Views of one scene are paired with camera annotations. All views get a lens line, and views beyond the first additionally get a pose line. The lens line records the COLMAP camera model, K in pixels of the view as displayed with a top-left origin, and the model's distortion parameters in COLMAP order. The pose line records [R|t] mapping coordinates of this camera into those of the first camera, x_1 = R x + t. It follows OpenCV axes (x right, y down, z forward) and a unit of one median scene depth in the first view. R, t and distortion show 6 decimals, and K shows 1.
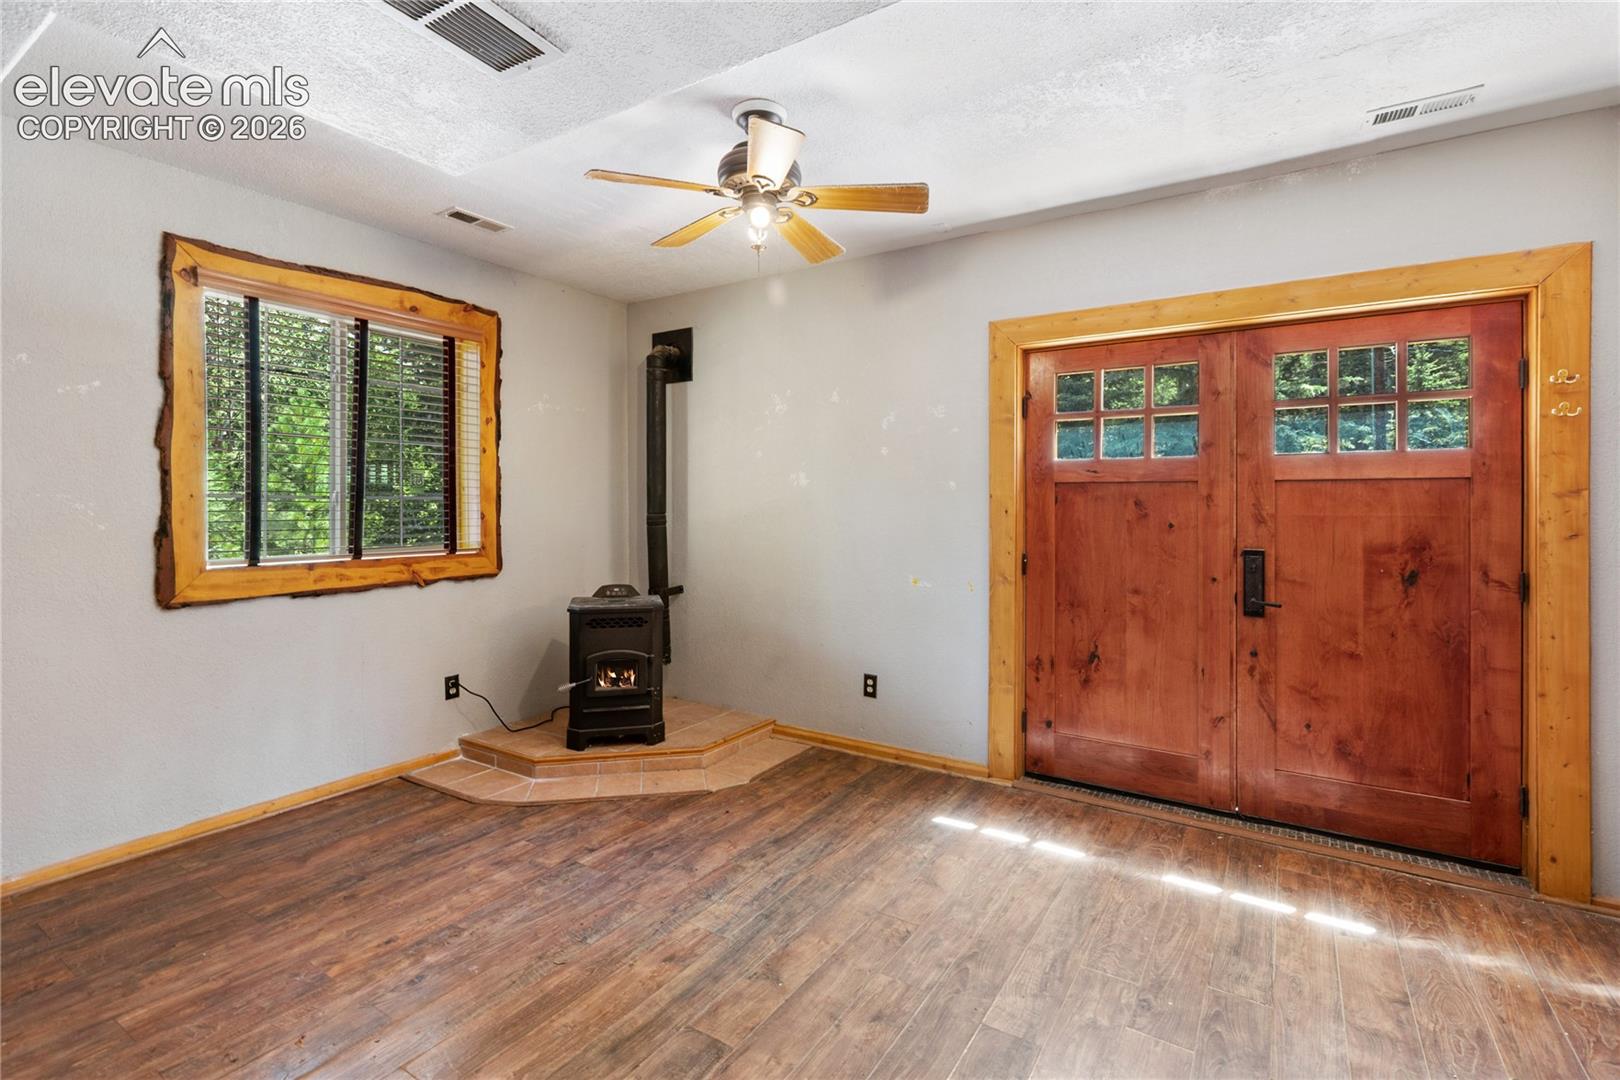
lens RADIAL K [[736.2, 0, 812.3], [0, 736.2, 521.4], [0, 0, 1]] dist [0.003608, 0.000430]
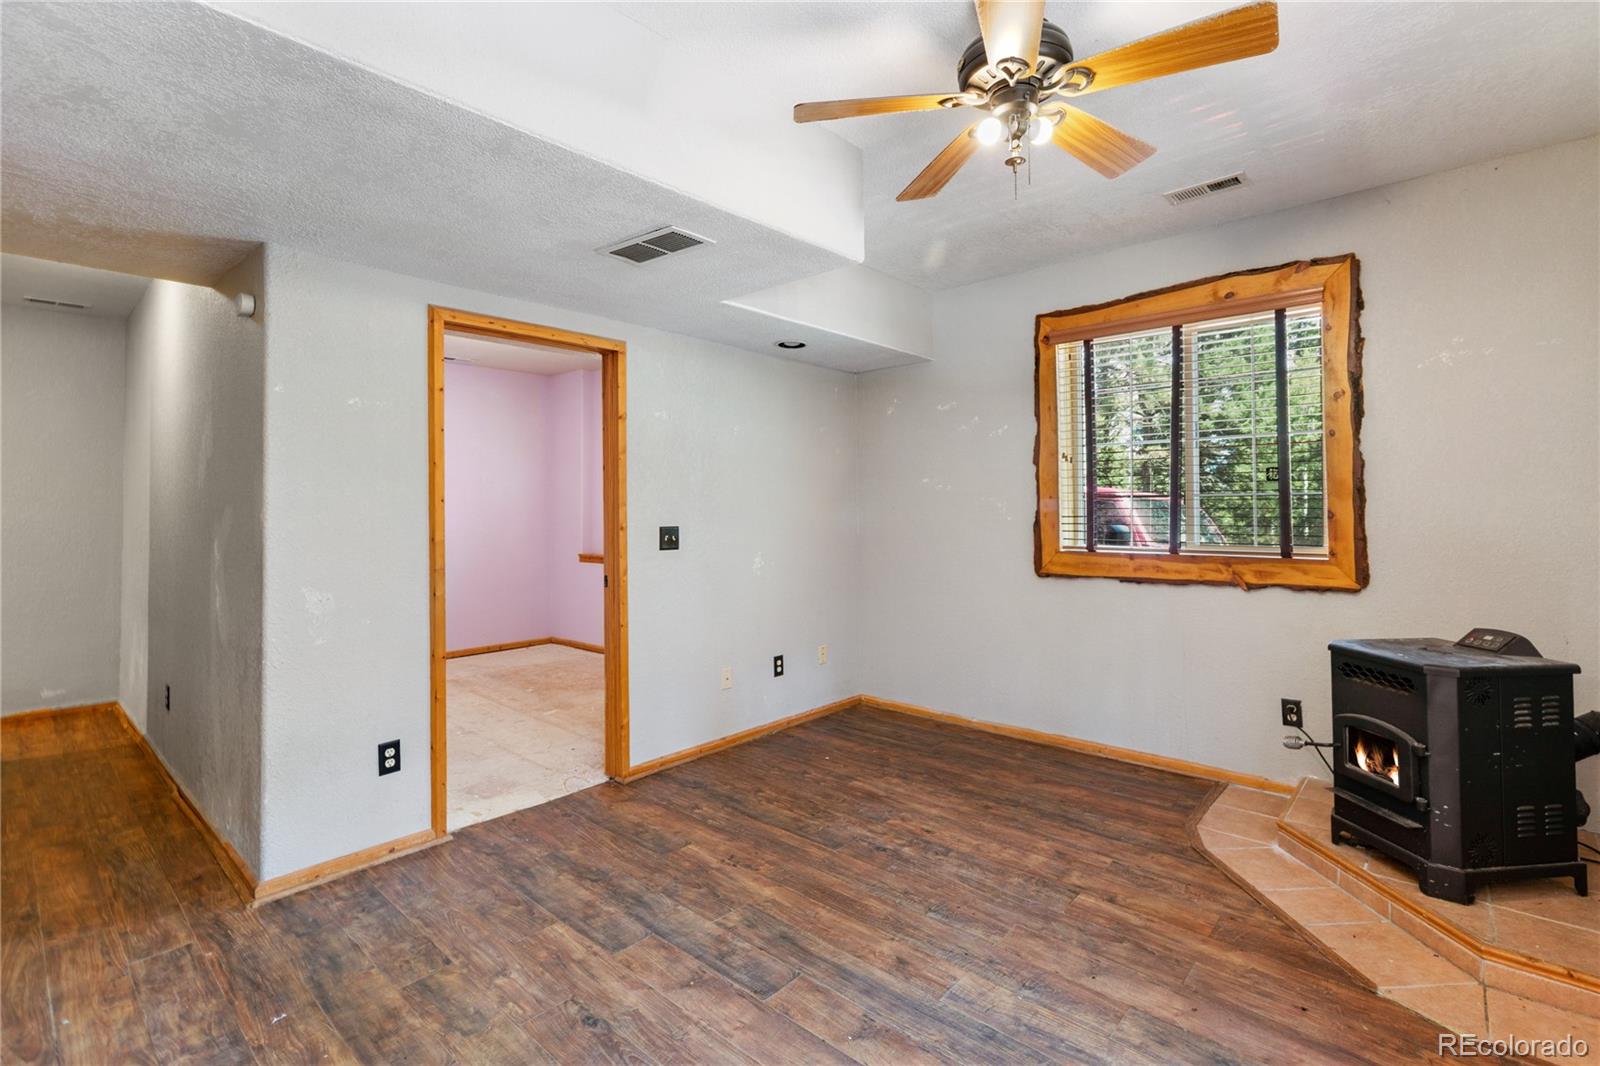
lens RADIAL K [[727.1, 0, 802.3], [0, 727.1, 514.6], [0, 0, 1]] dist [0.003608, 0.000430]
pose [[-0.148816, 0.010838, -0.988805, 0.582340], [-0.014776, 0.999804, 0.013182, -0.012944], [0.988754, 0.016573, -0.148627, 0.742859]]
